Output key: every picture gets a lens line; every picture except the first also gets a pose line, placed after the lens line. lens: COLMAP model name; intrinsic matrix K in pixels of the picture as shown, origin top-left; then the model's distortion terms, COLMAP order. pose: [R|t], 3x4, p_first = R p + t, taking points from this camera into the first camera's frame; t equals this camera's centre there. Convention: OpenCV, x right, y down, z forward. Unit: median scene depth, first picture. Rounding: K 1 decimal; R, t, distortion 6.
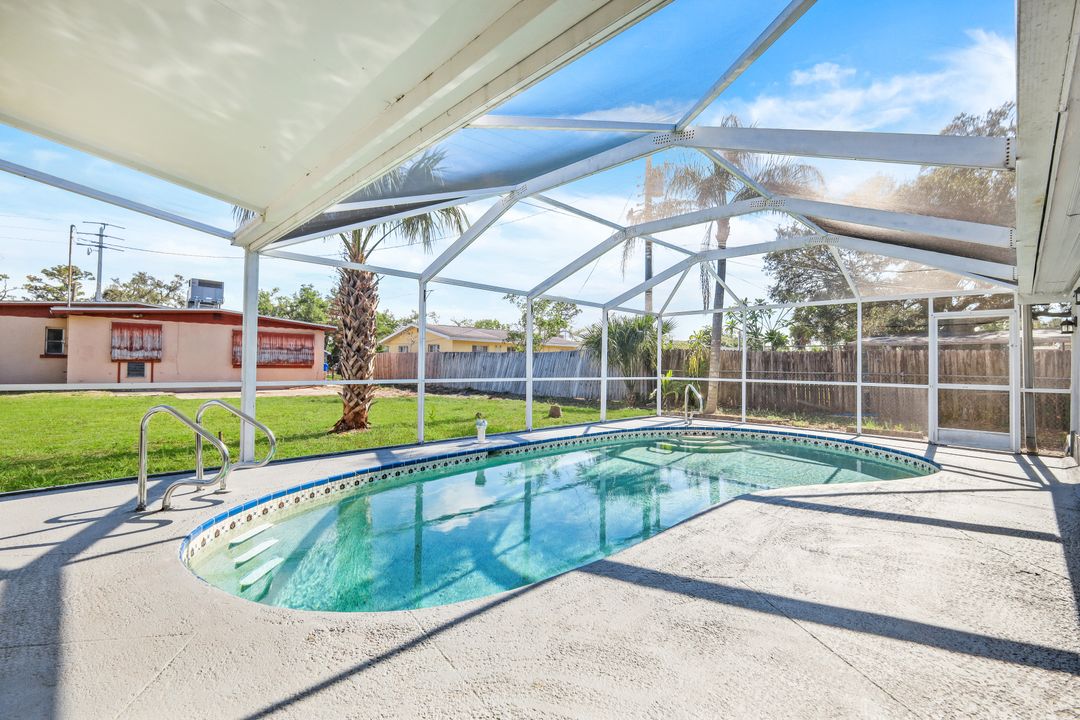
lens RADIAL K [[477.8, 0, 564.4], [0, 477.8, 359.2], [0, 0, 1]] dist [-0.001622, -0.000247]
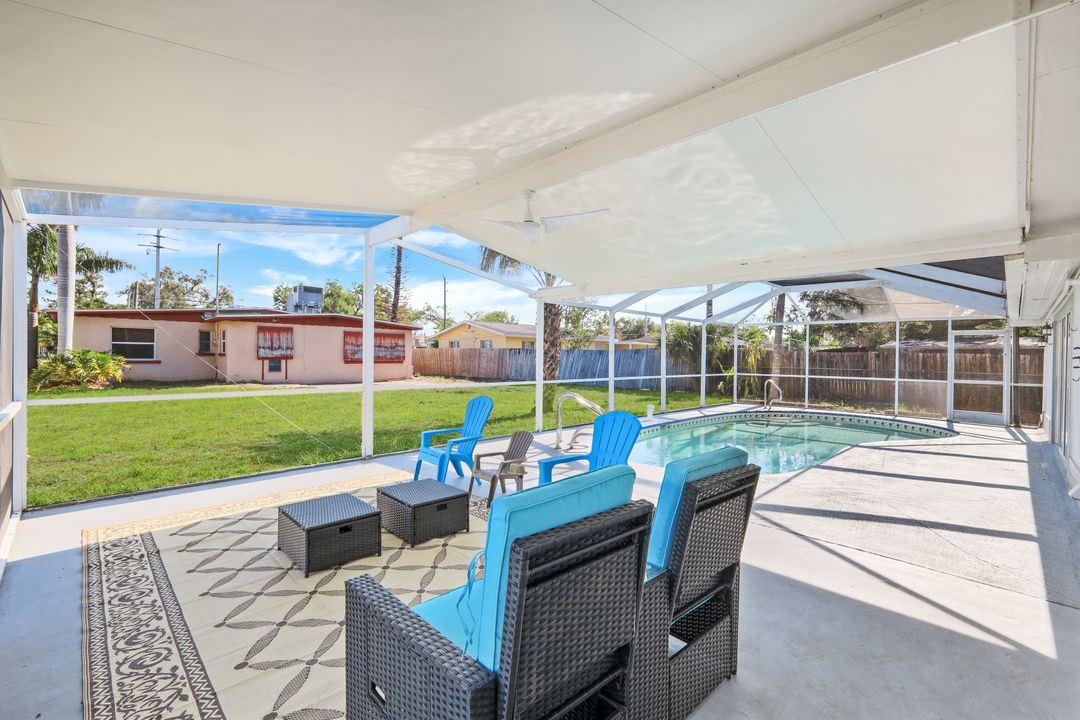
lens RADIAL K [[477.8, 0, 564.4], [0, 477.8, 359.2], [0, 0, 1]] dist [-0.001622, -0.000247]
pose [[0.999985, -0.001137, 0.005306, -0.306695], [0.001022, 0.999765, 0.021641, -0.032732], [-0.005330, -0.021635, 0.999752, -0.331185]]
